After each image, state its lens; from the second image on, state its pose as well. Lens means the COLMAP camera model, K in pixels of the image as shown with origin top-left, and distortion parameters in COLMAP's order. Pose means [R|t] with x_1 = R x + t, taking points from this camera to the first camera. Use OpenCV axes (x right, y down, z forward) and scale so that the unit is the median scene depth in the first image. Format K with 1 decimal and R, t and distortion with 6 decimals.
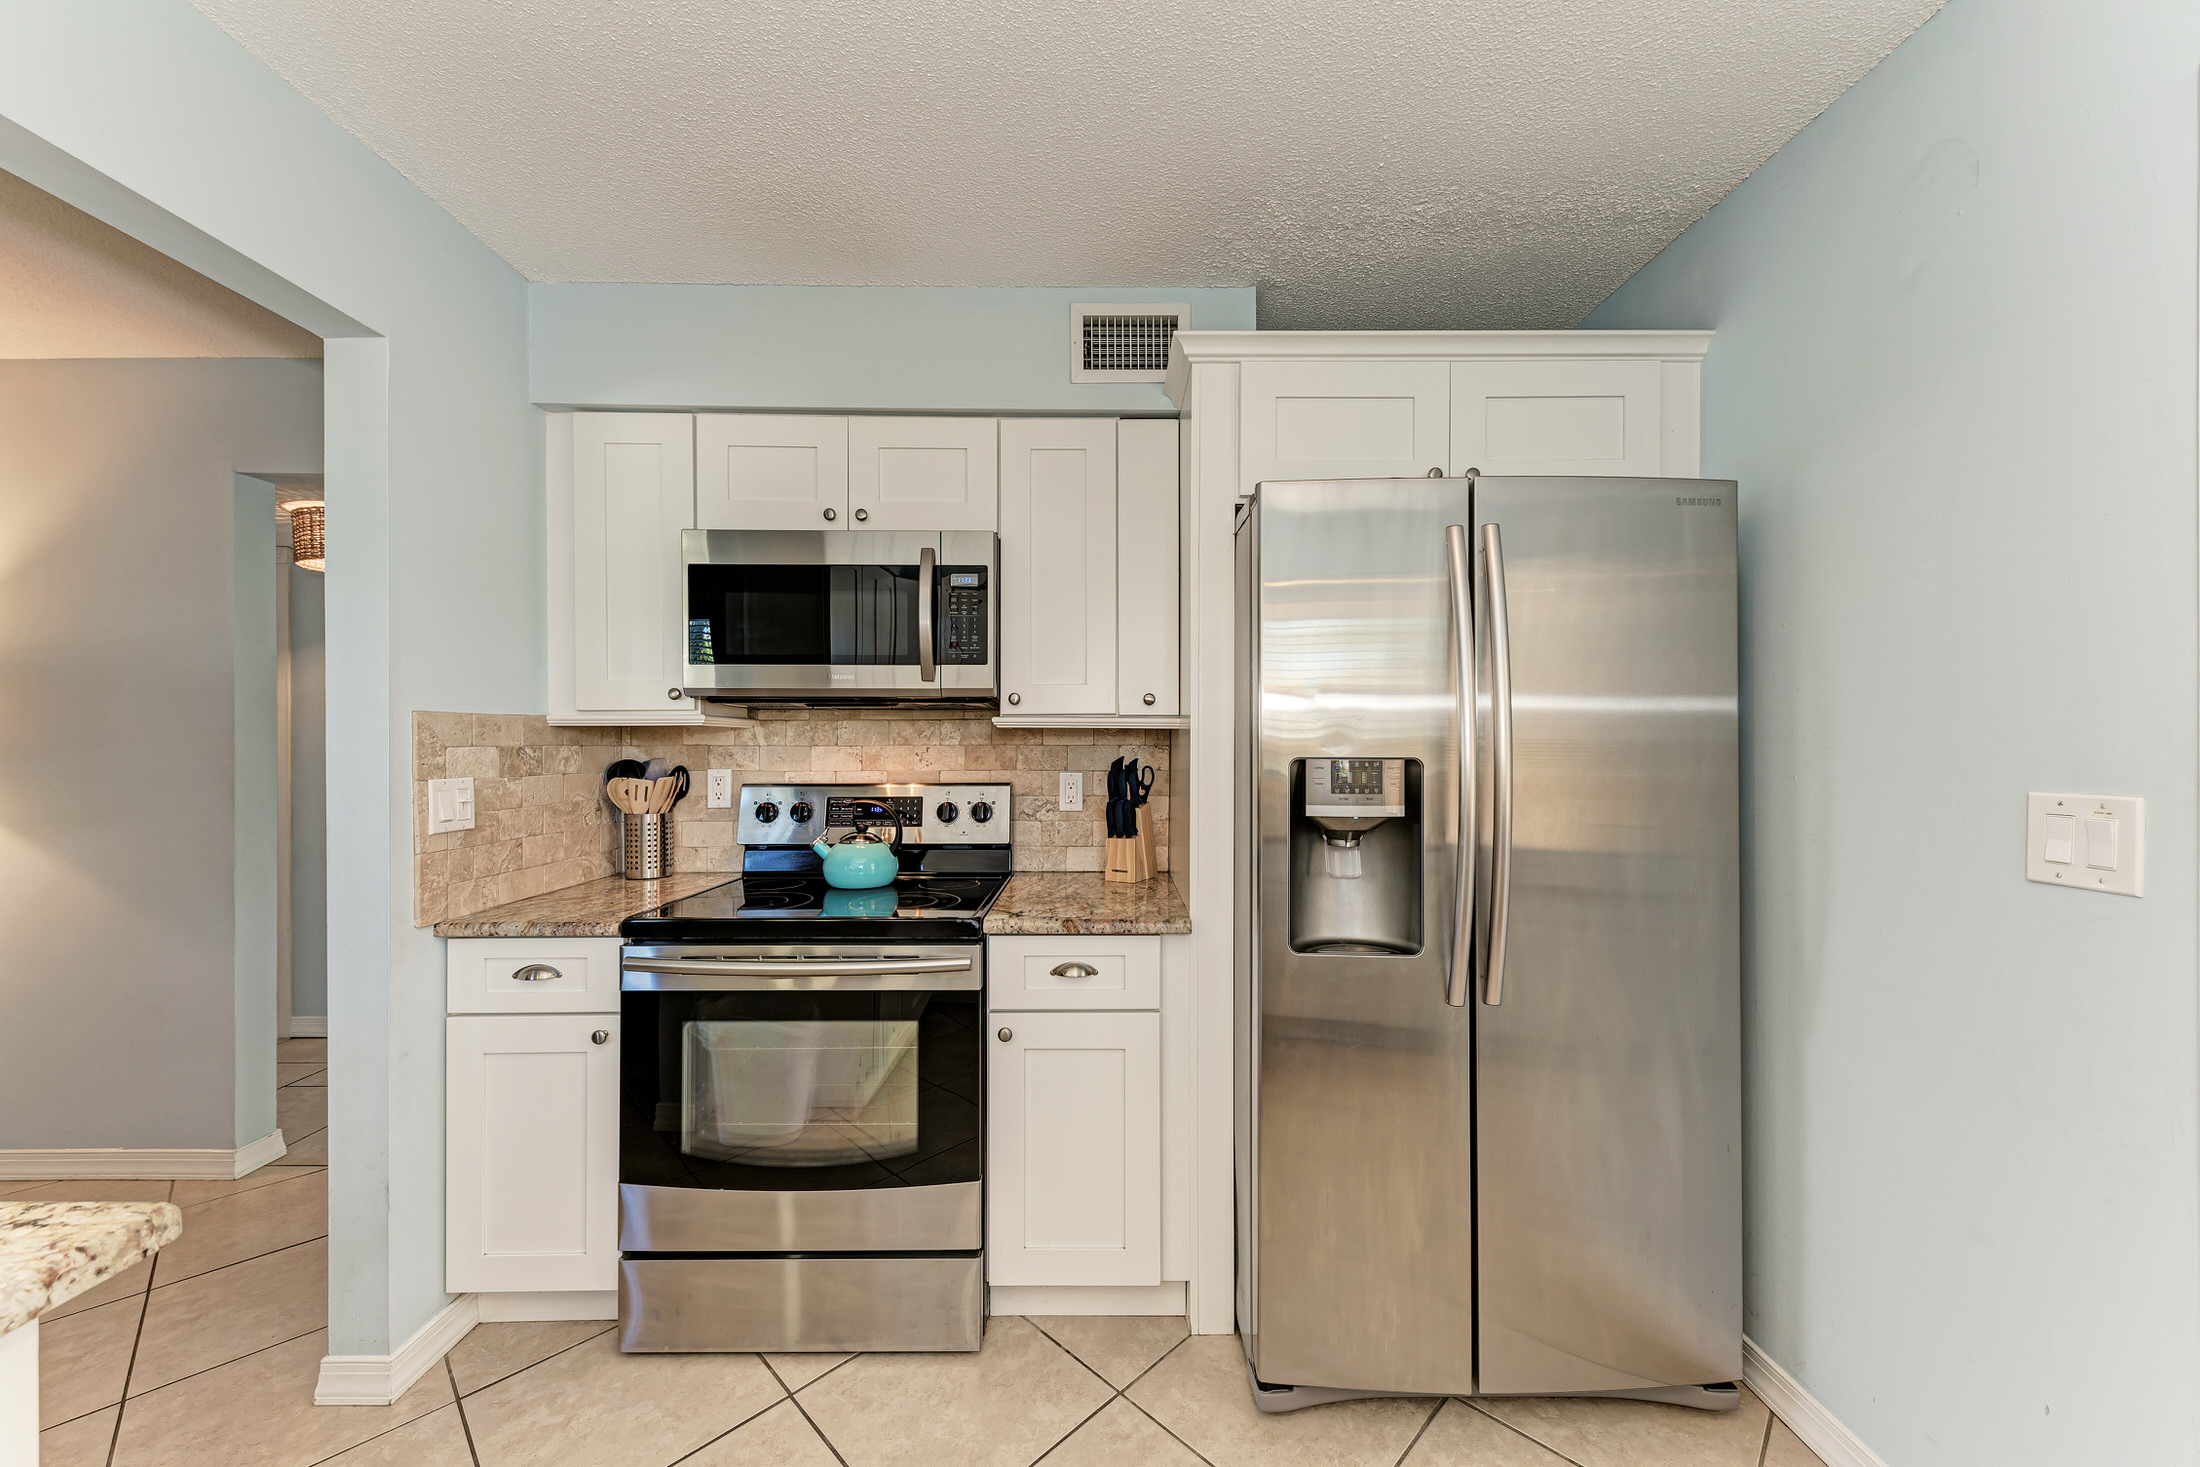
lens RADIAL K [[799.5, 0, 1099.5], [0, 799.5, 735.5], [0, 0, 1]] dist [0.006711, -0.001983]
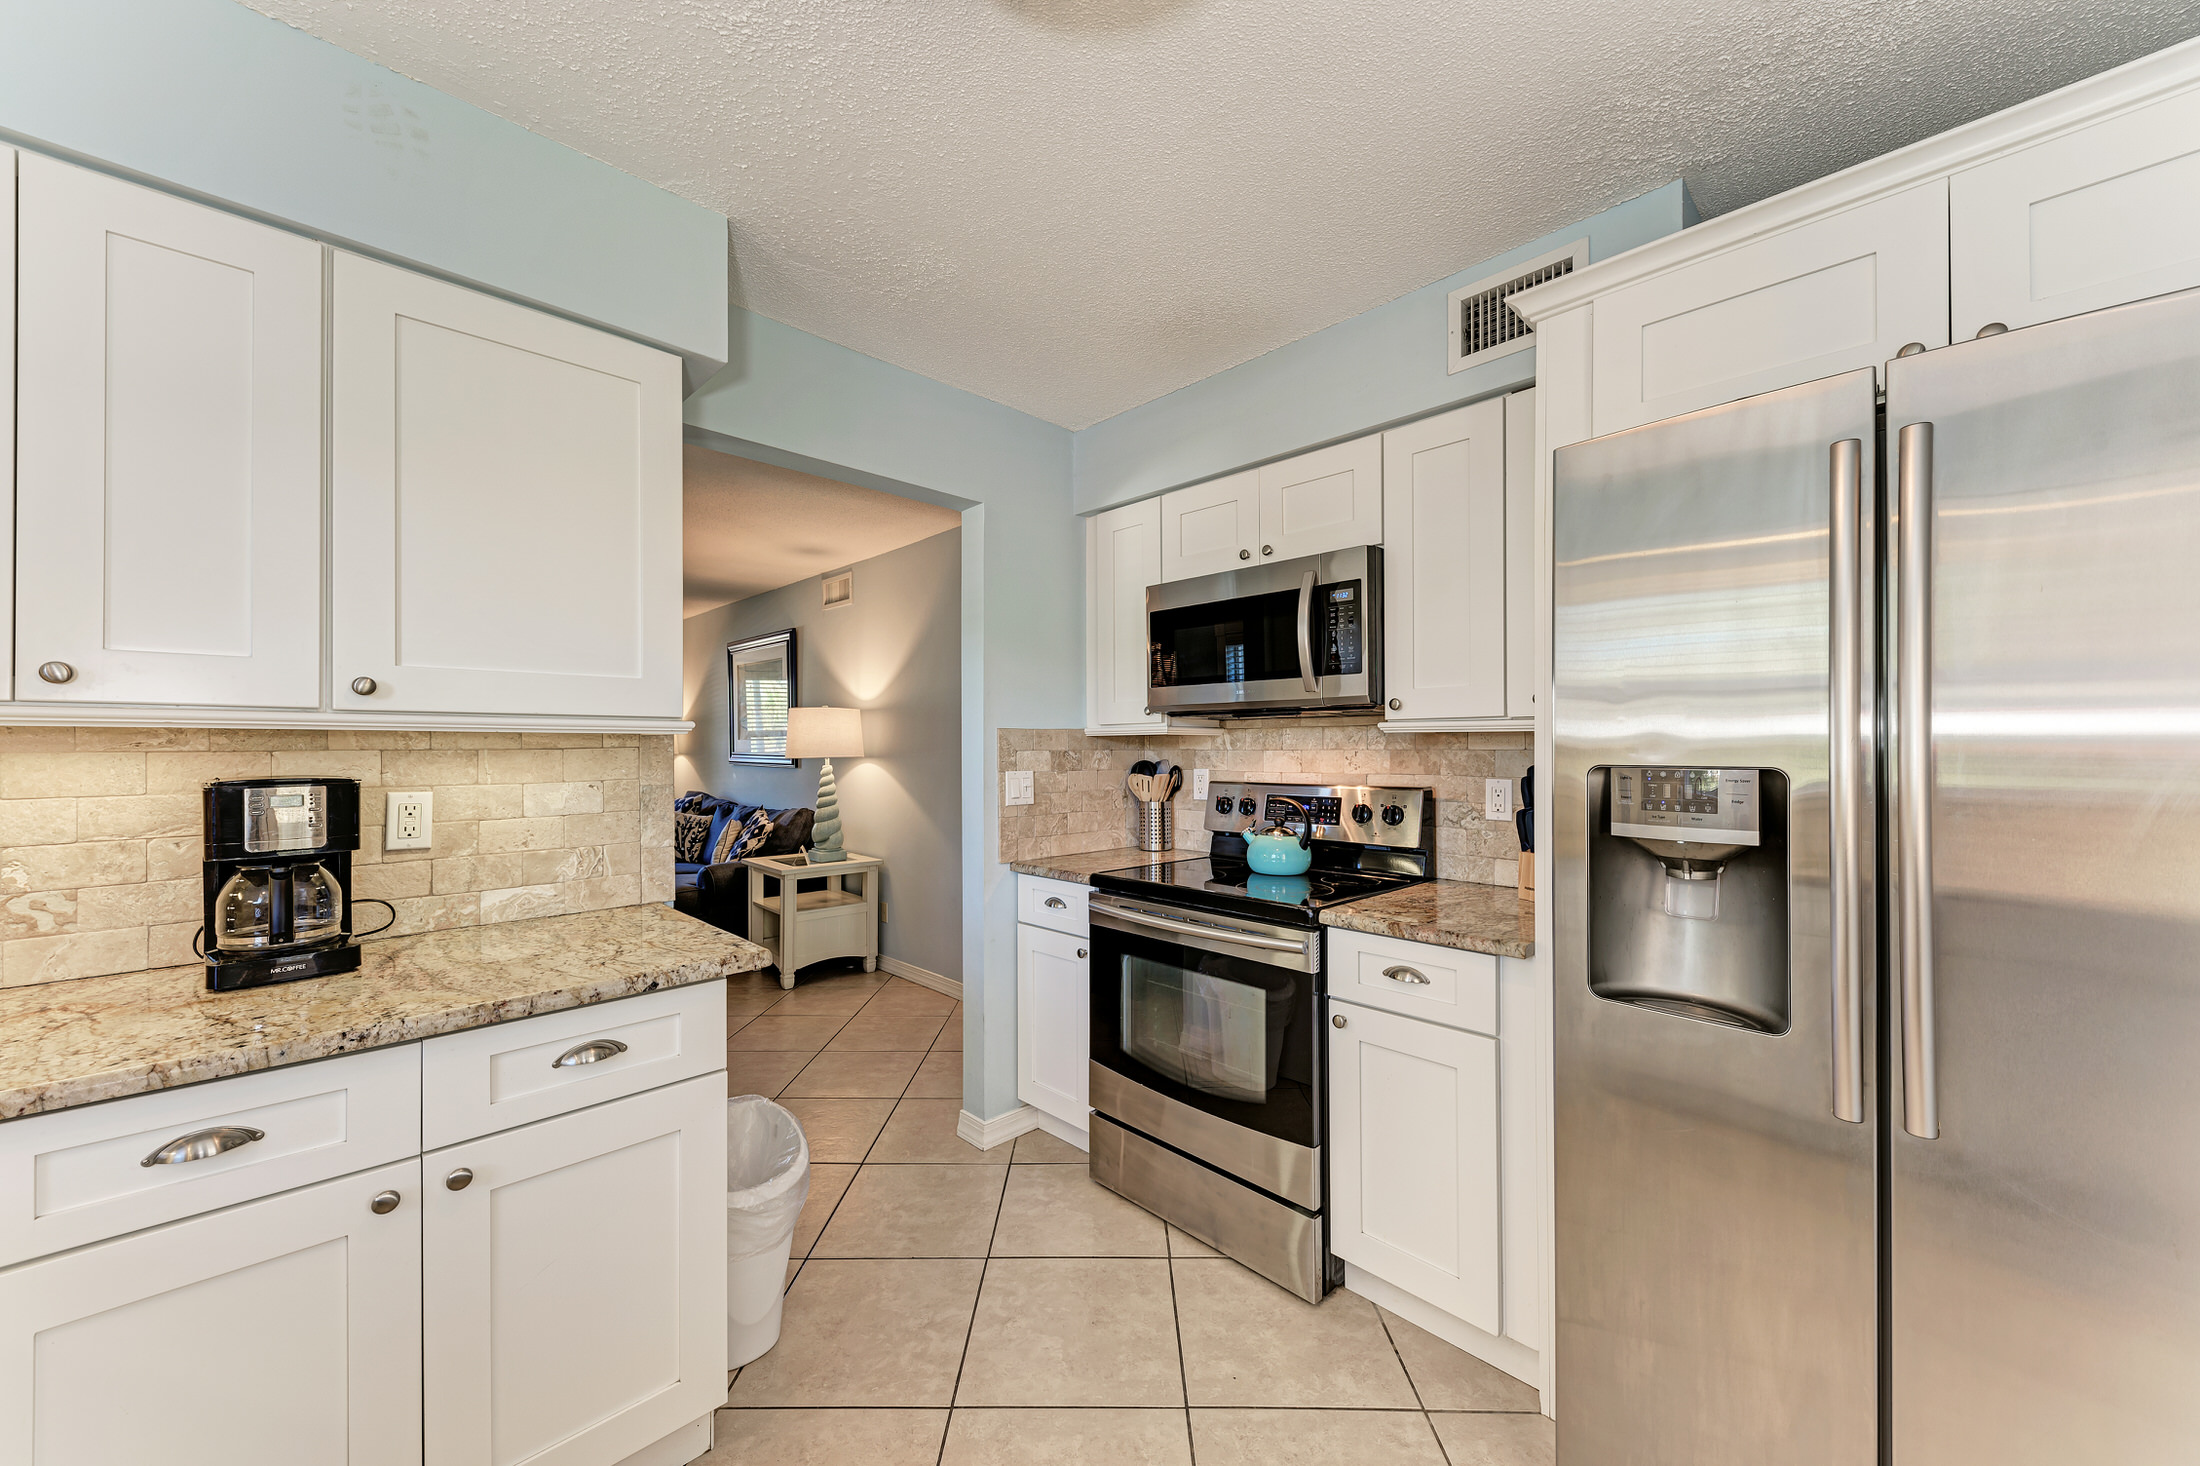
lens RADIAL K [[799.5, 0, 1109.8], [0, 799.5, 736.2], [0, 0, 1]] dist [0.006711, -0.001983]
pose [[0.699318, -0.011369, -0.714720, 0.434290], [0.008197, 0.999935, -0.007886, -0.000341], [0.714764, -0.000344, 0.699366, 0.036000]]
